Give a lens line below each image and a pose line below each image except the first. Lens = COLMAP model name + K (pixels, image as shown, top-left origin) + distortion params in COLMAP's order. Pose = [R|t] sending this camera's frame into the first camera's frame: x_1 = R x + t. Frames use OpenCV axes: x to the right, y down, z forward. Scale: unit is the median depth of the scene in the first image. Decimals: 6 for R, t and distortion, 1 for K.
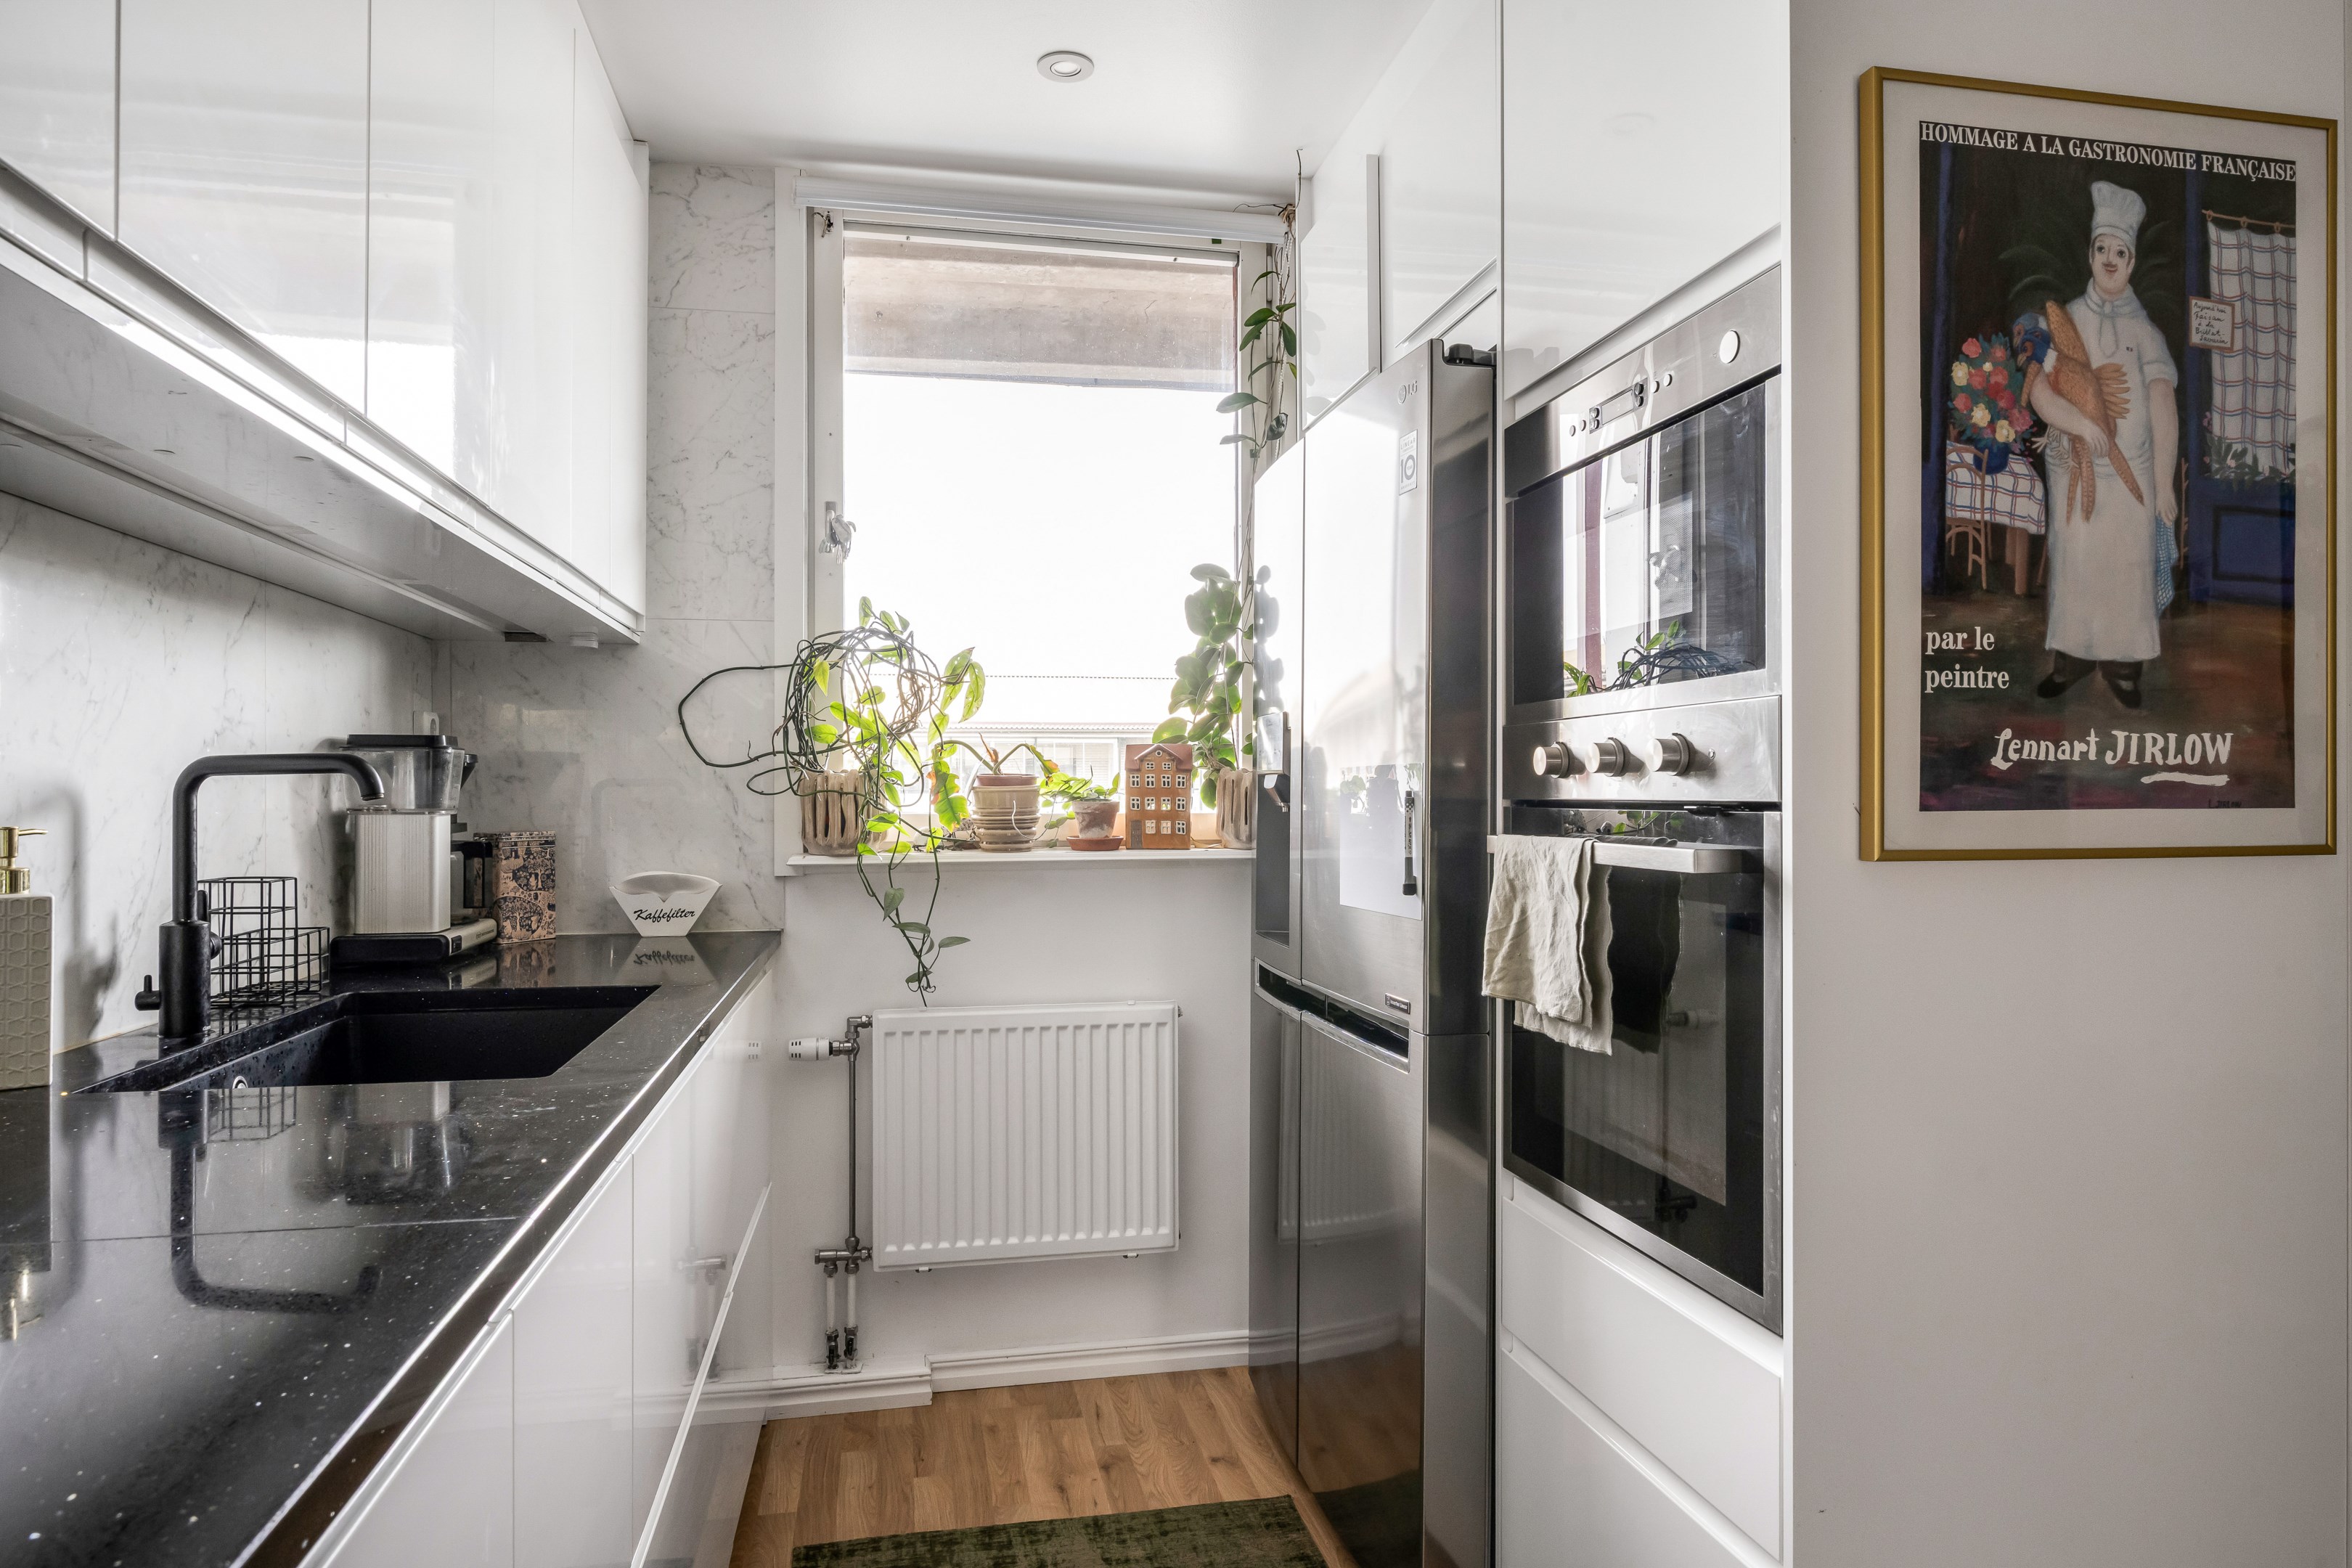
lens RADIAL K [[1417.4, 0, 1179.0], [0, 1417.4, 787.3], [0, 0, 1]] dist [-0.006687, 0.004588]
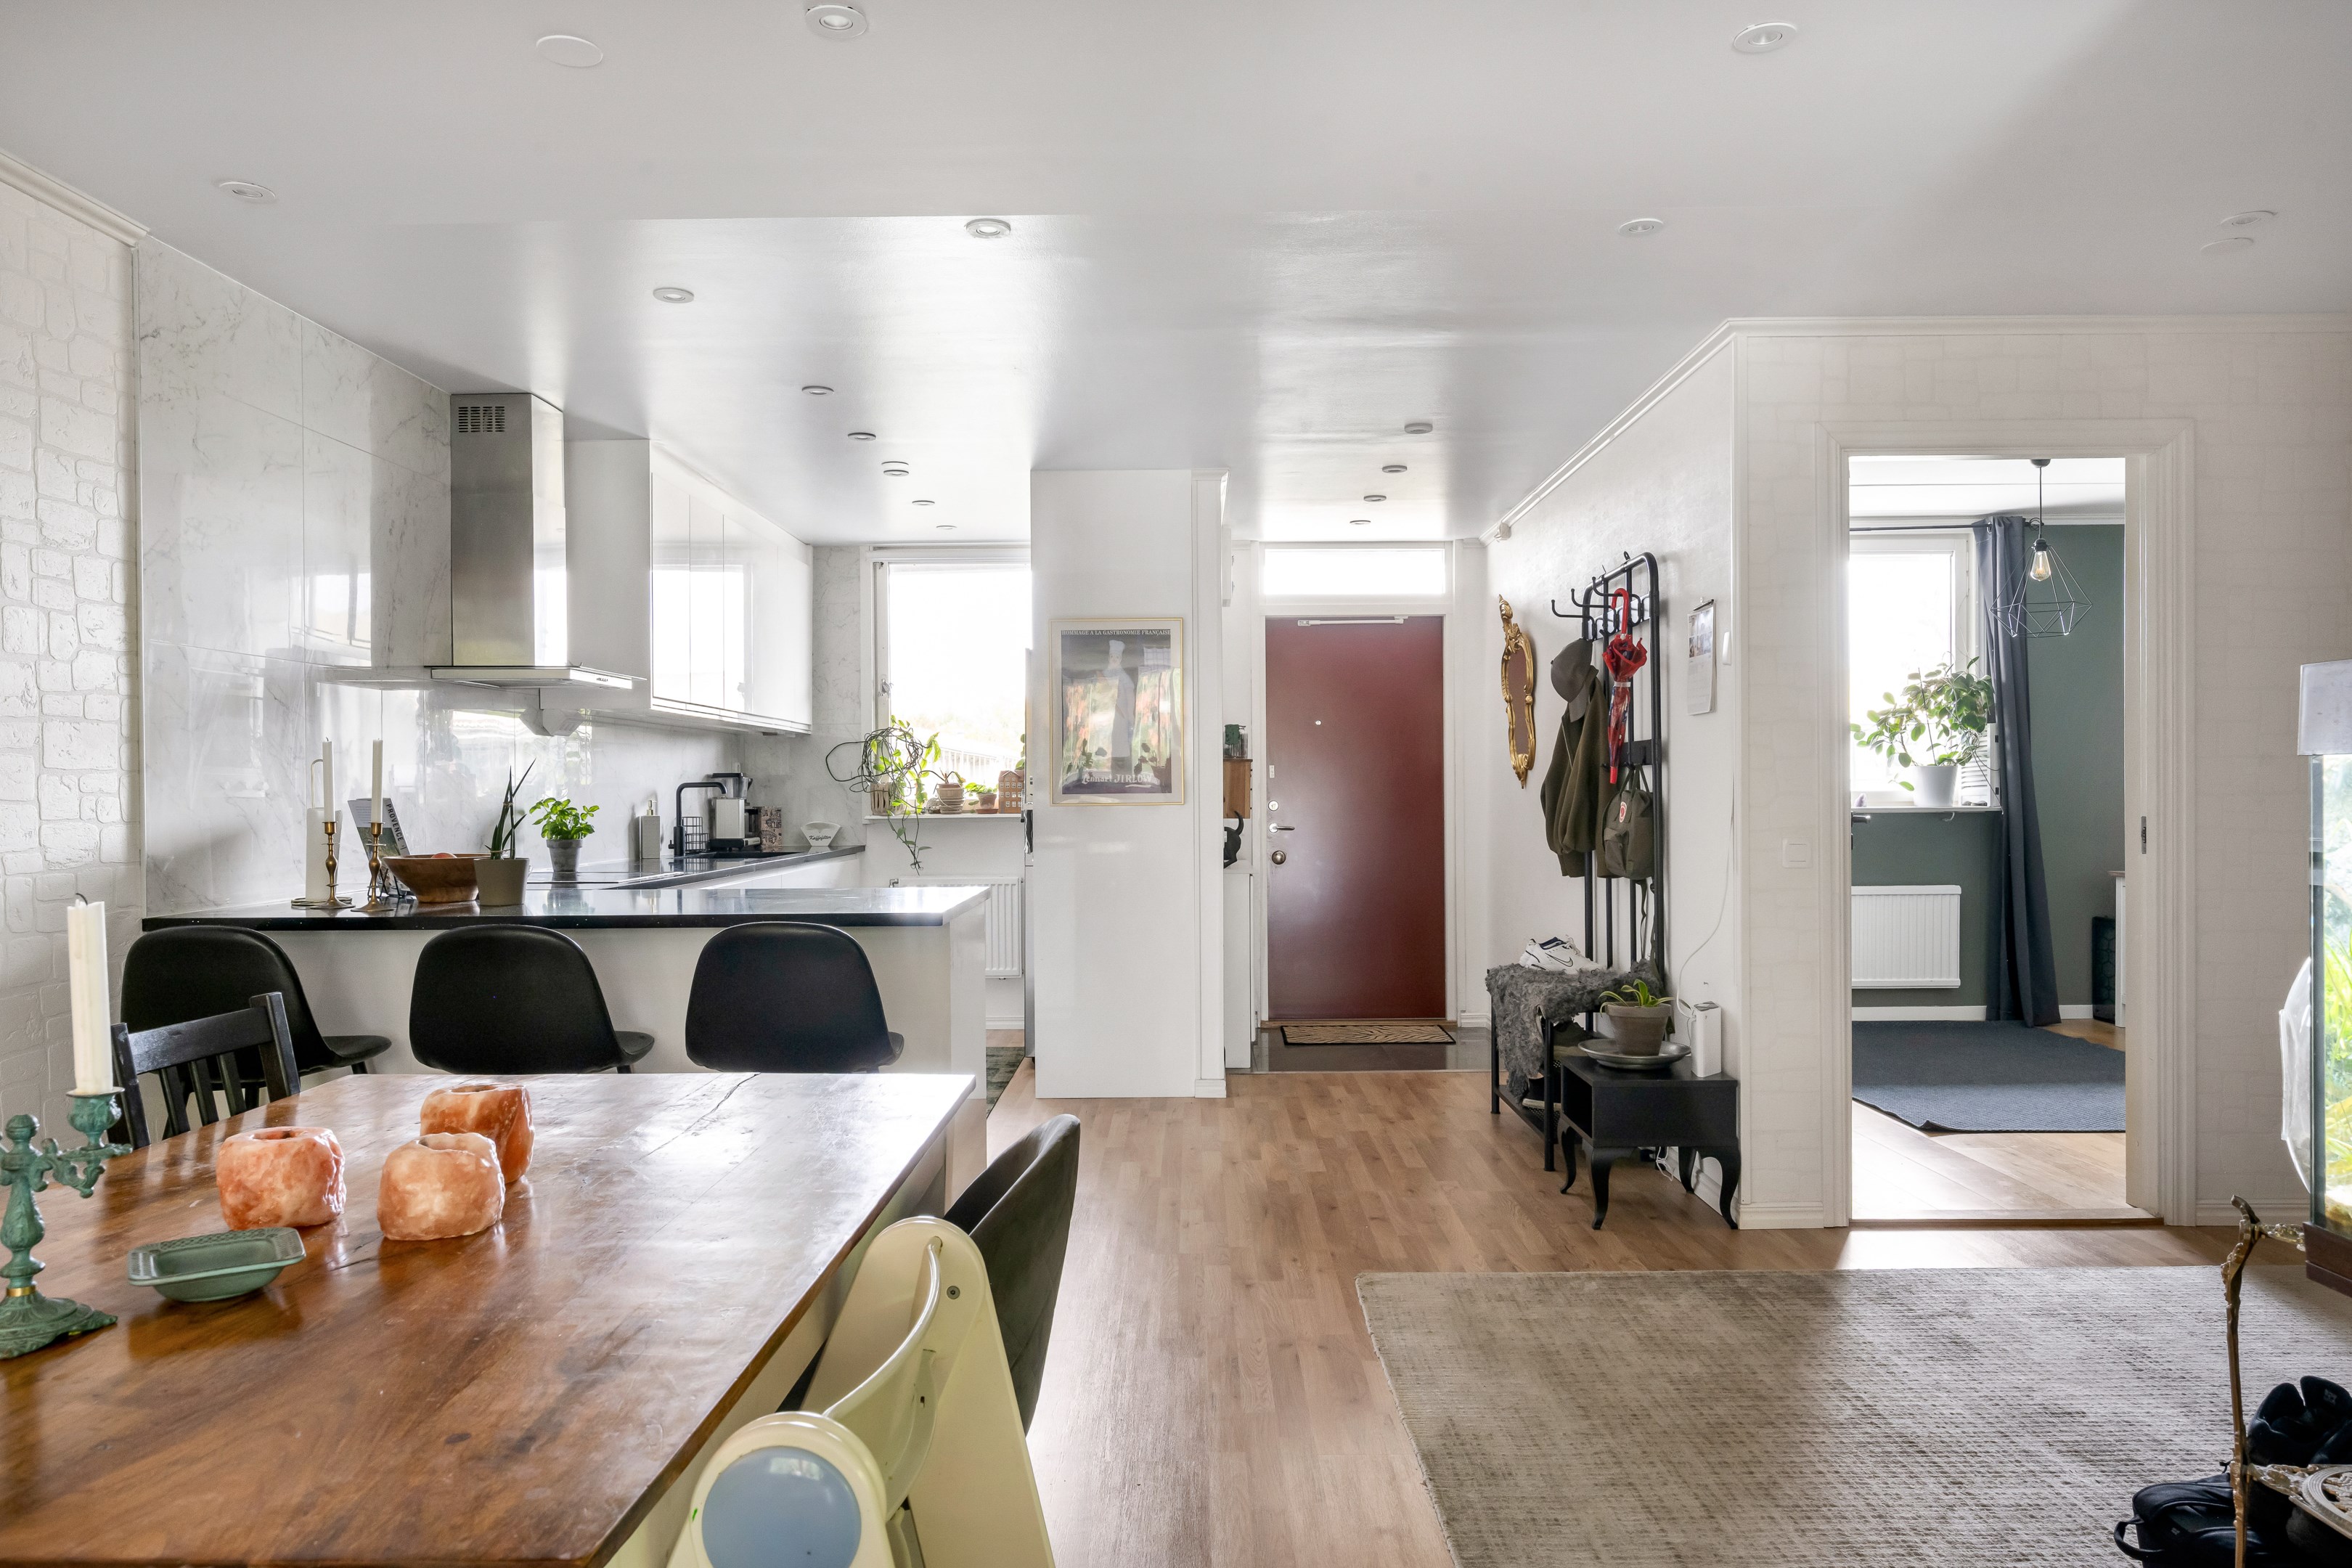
lens RADIAL K [[1521.4, 0, 1186.6], [0, 1521.4, 800.5], [0, 0, 1]] dist [-0.007317, -0.002749]
pose [[0.980211, -0.005017, -0.197894, 1.067376], [0.007421, 0.999907, 0.011406, -0.008154], [0.197819, -0.012649, 0.980157, -2.020759]]
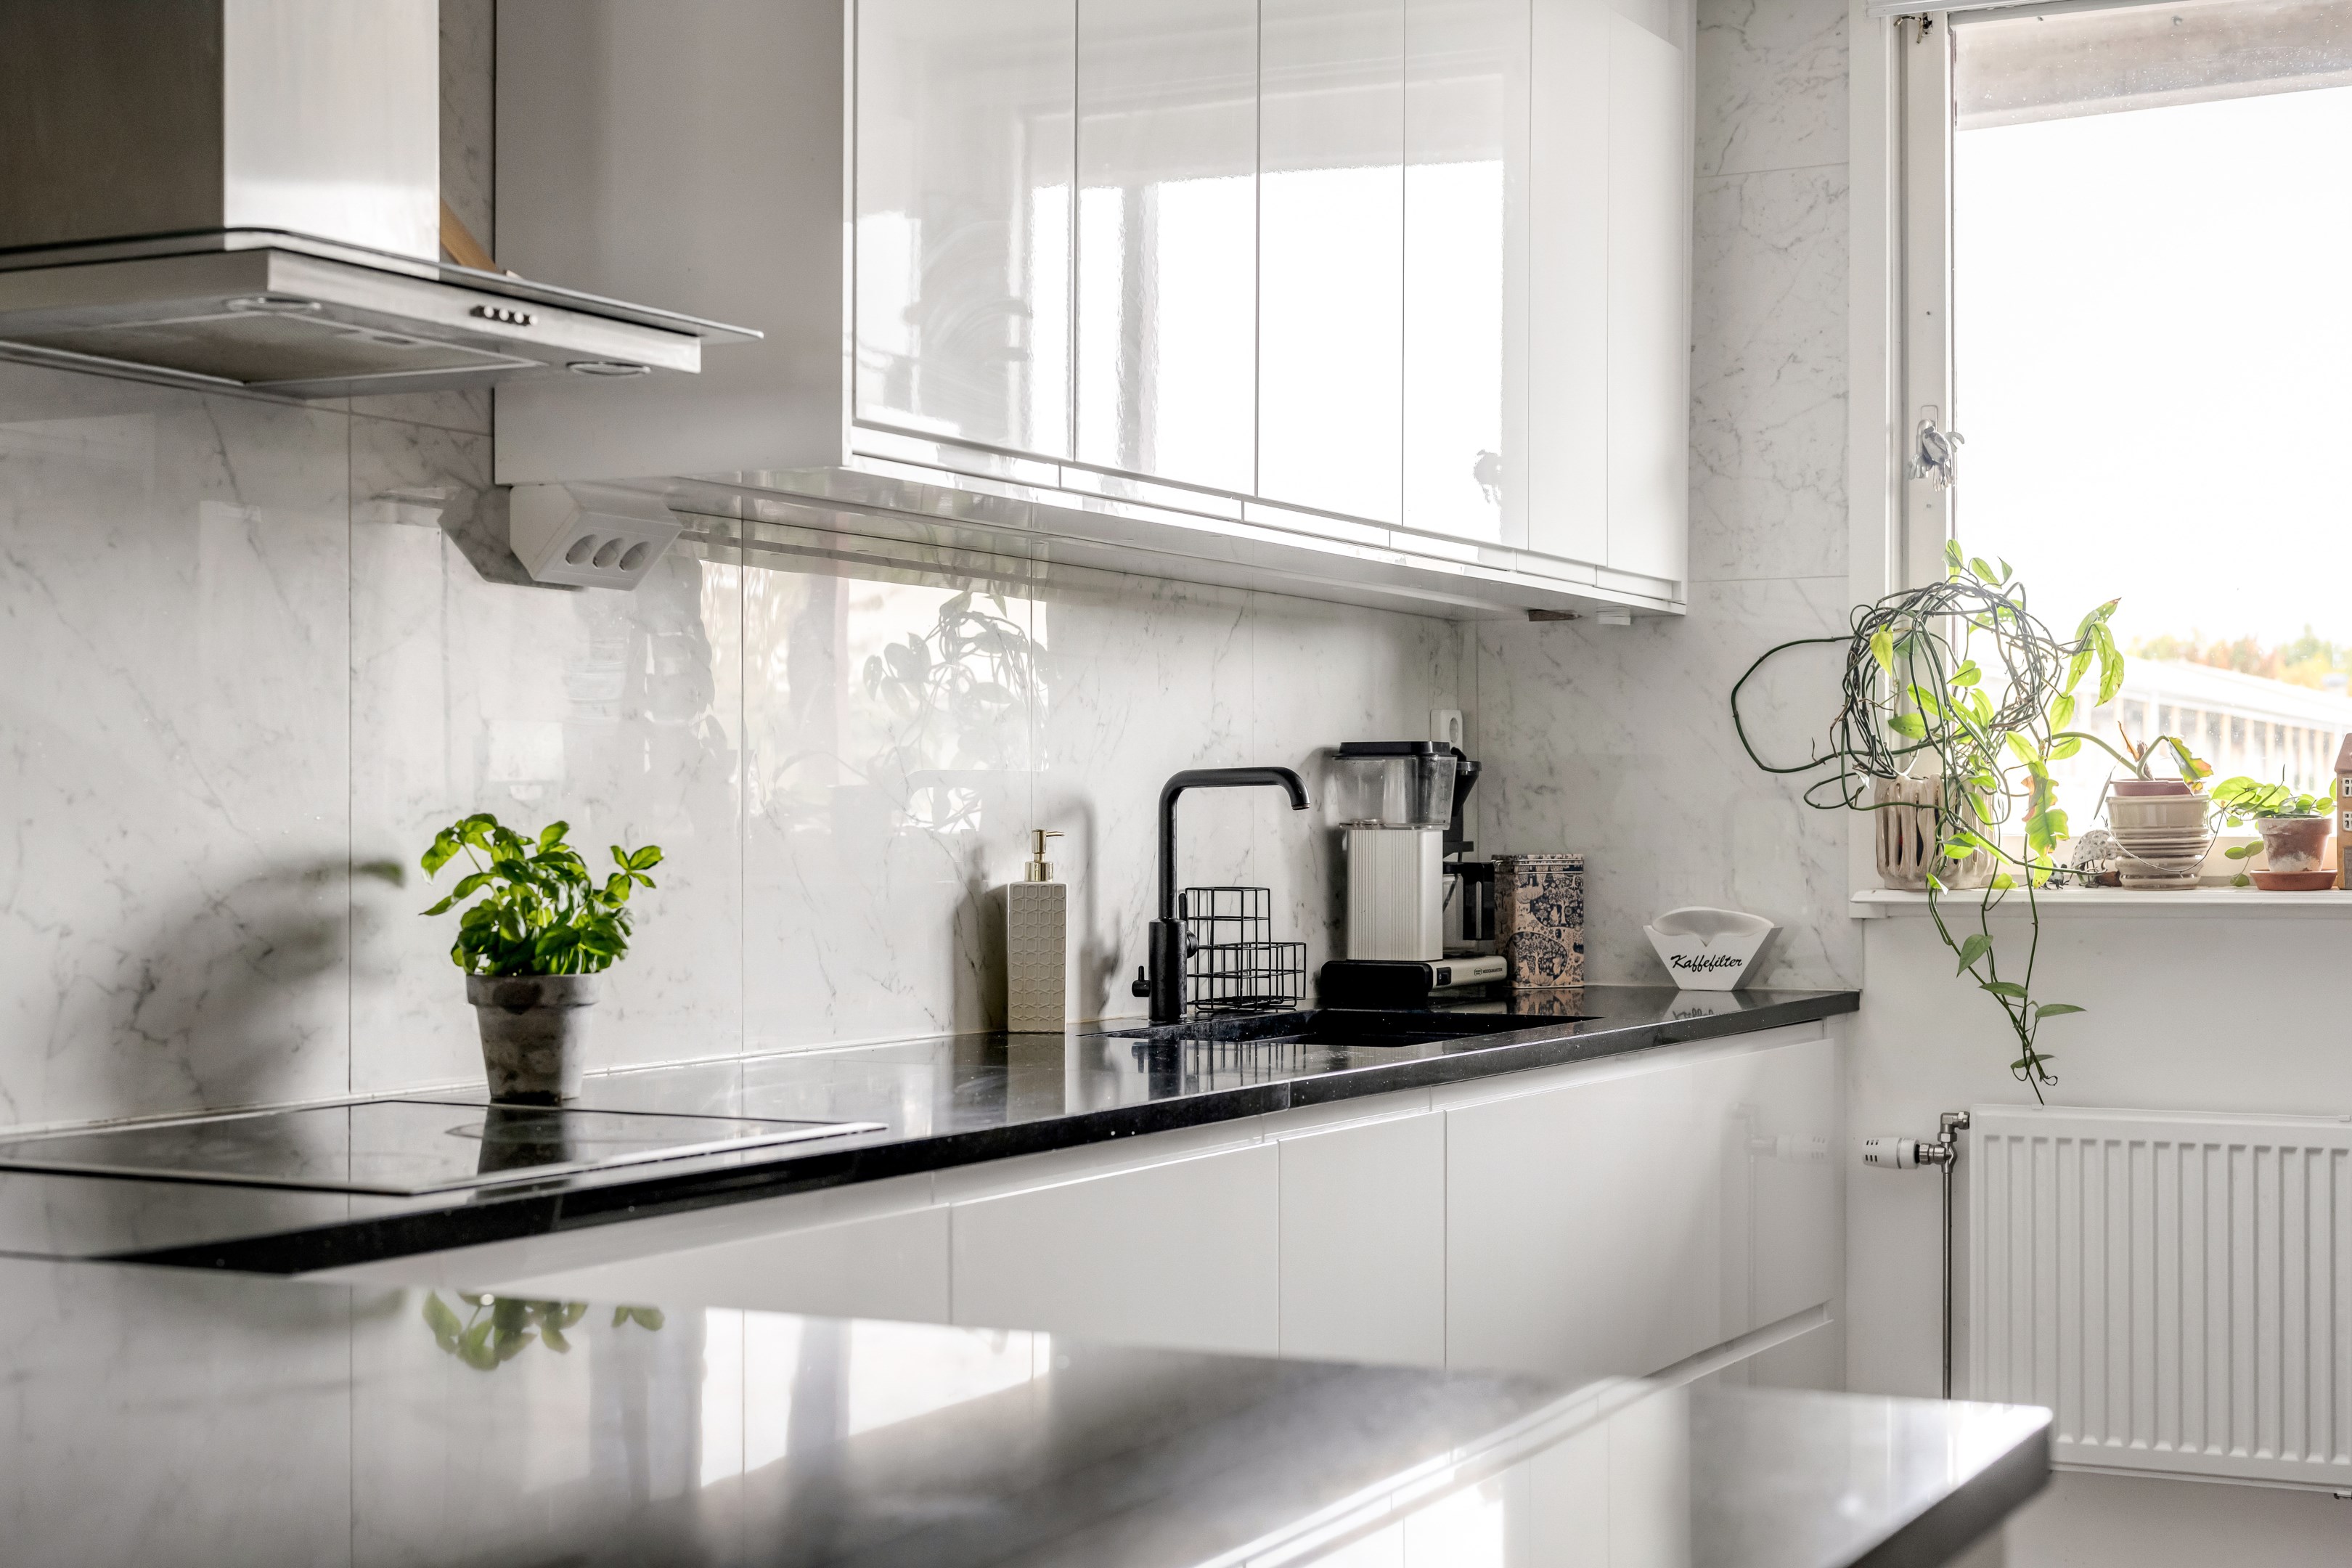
lens RADIAL K [[3399.3, 0, 1186.1], [0, 3399.3, 808.6], [0, 0, 1]] dist [-0.008660, 0.000000]
pose [[0.782192, -0.001130, -0.623036, 0.712728], [0.001602, 0.999999, 0.000198, 0.005230], [0.623035, -0.001153, 0.782193, -0.791418]]
